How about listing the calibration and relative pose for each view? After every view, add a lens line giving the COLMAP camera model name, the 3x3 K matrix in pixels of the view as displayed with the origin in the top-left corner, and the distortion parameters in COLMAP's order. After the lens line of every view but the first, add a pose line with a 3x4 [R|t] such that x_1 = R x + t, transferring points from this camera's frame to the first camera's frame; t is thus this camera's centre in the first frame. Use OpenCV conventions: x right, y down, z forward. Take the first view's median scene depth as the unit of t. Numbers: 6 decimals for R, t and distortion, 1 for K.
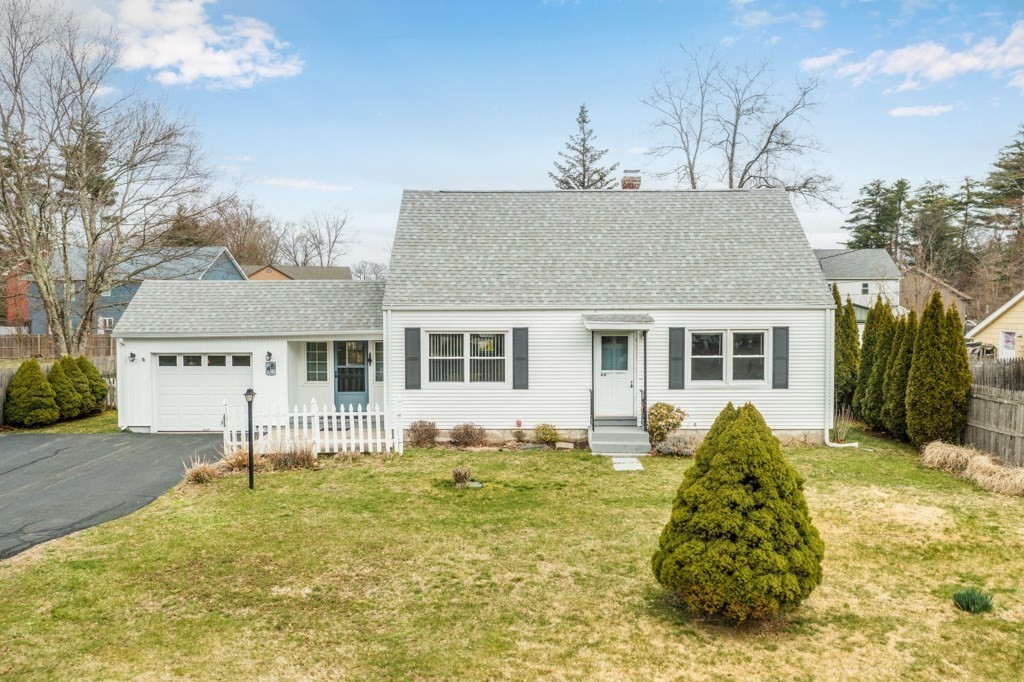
lens RADIAL K [[807.9, 0, 512.0], [0, 807.9, 341.0], [0, 0, 1]] dist [0.011679, 0.005171]
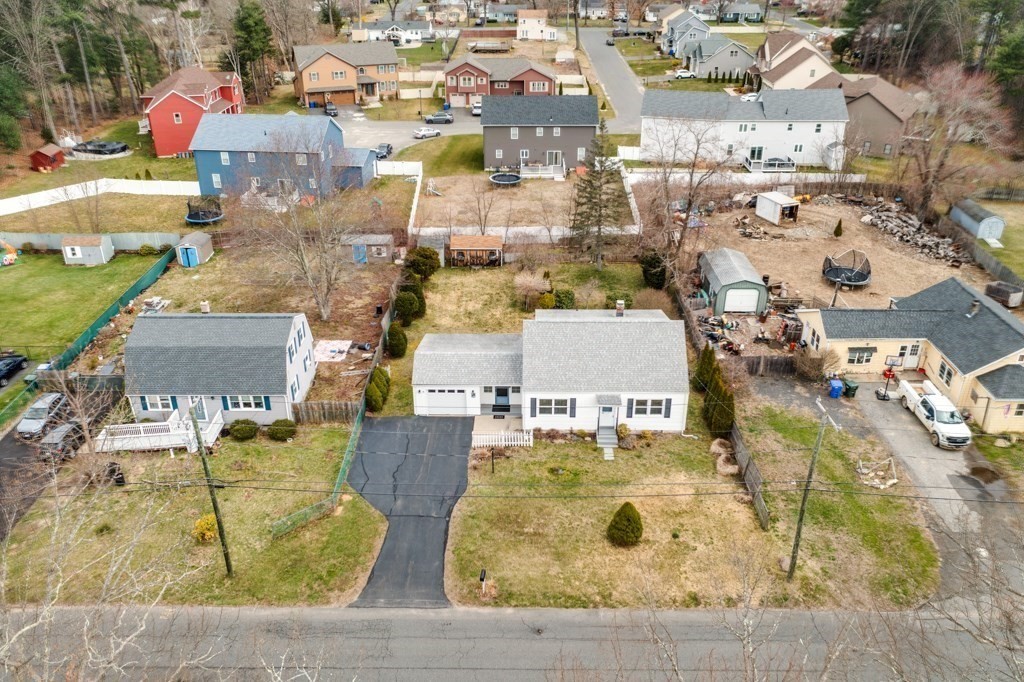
lens RADIAL K [[808.4, 0, 512.0], [0, 808.4, 341.0], [0, 0, 1]] dist [-0.001674, 0.001412]
pose [[0.999947, 0.000677, -0.010320, -0.167317], [0.003700, 0.908380, 0.418129, -1.330924], [0.009657, -0.418145, 0.908329, -1.394966]]
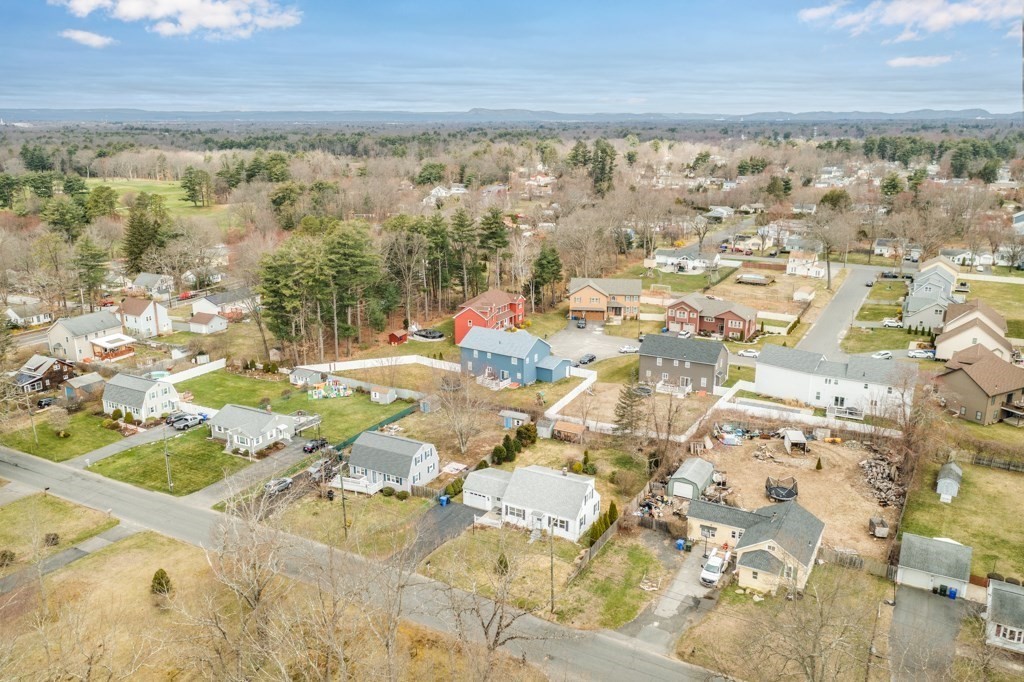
lens RADIAL K [[808.4, 0, 512.0], [0, 808.4, 341.0], [0, 0, 1]] dist [-0.001674, 0.001412]
pose [[0.876441, 0.125961, -0.464741, 2.320603], [-0.020890, 0.974216, 0.224650, -2.338065], [0.481055, -0.187184, 0.856474, -3.475581]]
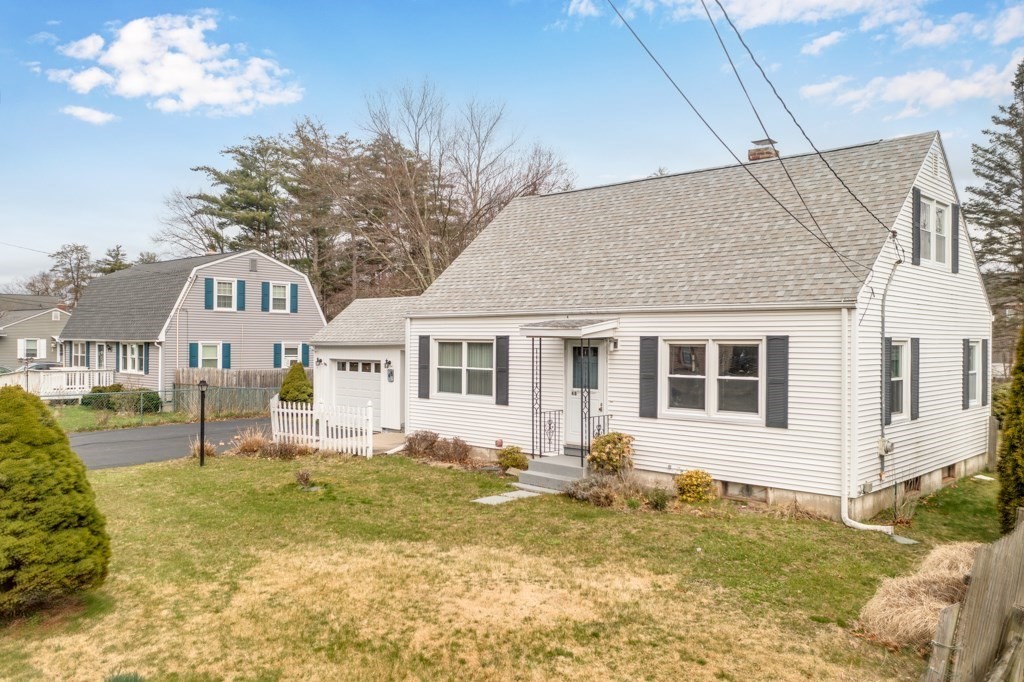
lens RADIAL K [[808.4, 0, 512.0], [0, 808.4, 341.0], [0, 0, 1]] dist [-0.001674, 0.001412]
pose [[0.728384, 0.008228, -0.685119, 0.631149], [-0.040671, 0.998684, -0.031246, 0.016645], [0.683961, 0.050624, 0.727760, 0.356157]]
